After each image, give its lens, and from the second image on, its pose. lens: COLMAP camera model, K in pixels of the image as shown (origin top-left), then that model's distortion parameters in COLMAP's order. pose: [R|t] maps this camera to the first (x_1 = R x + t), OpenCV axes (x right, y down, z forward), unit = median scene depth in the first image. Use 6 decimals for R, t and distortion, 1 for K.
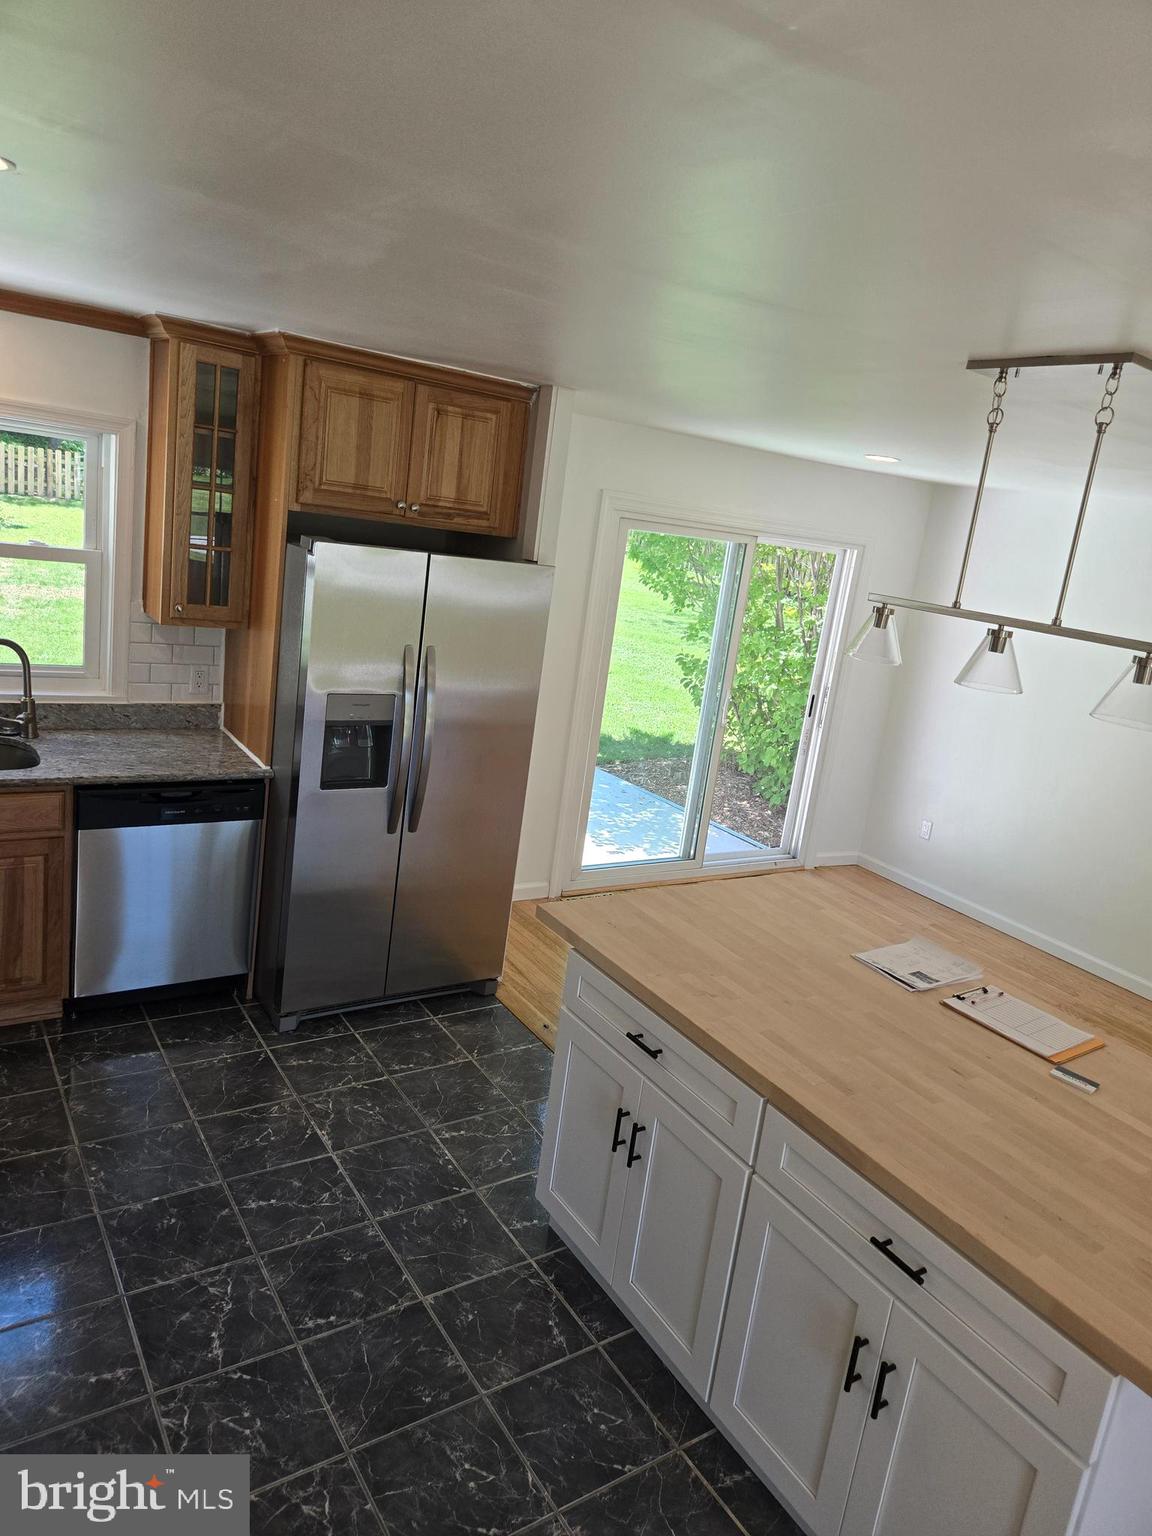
lens RADIAL K [[1031.8, 0, 595.5], [0, 1031.8, 748.2], [0, 0, 1]] dist [0.070184, -0.059352]
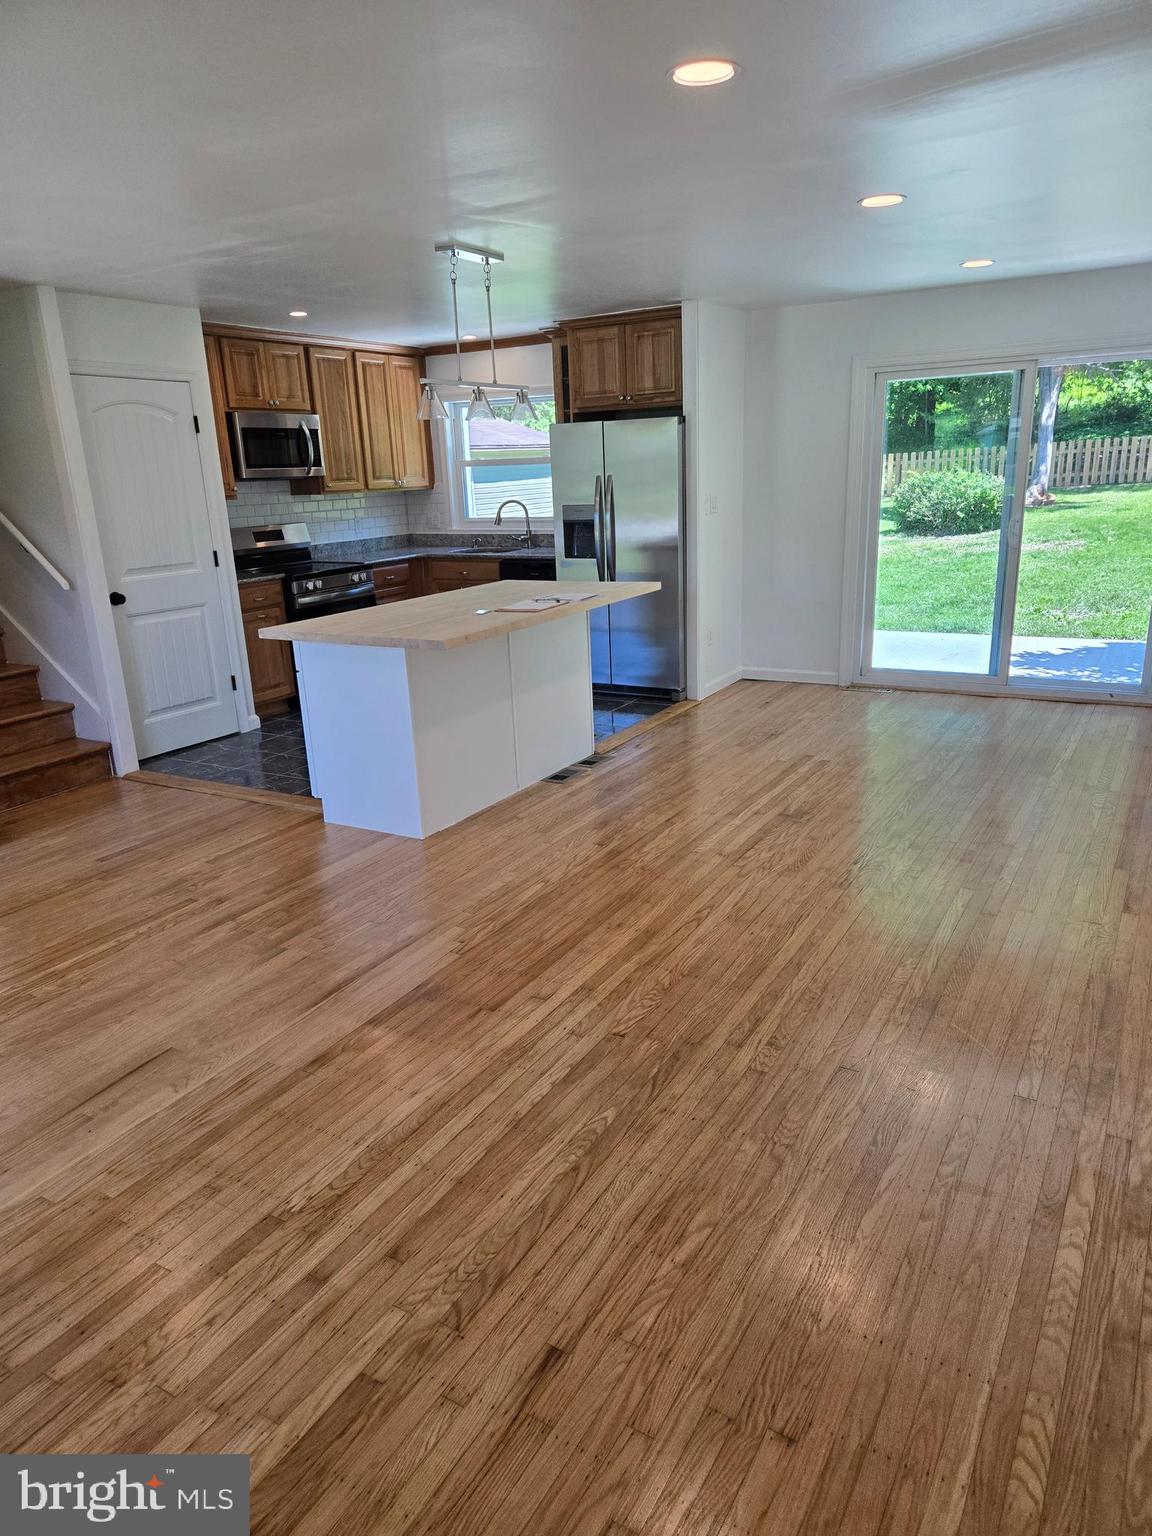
lens RADIAL K [[1035.9, 0, 579.3], [0, 1035.9, 788.0], [0, 0, 1]] dist [0.069087, -0.058814]
pose [[0.425468, 0.119839, -0.897004, 1.641410], [-0.106337, 0.990947, 0.081952, 0.323910], [0.898704, 0.060516, 0.434360, 0.218213]]
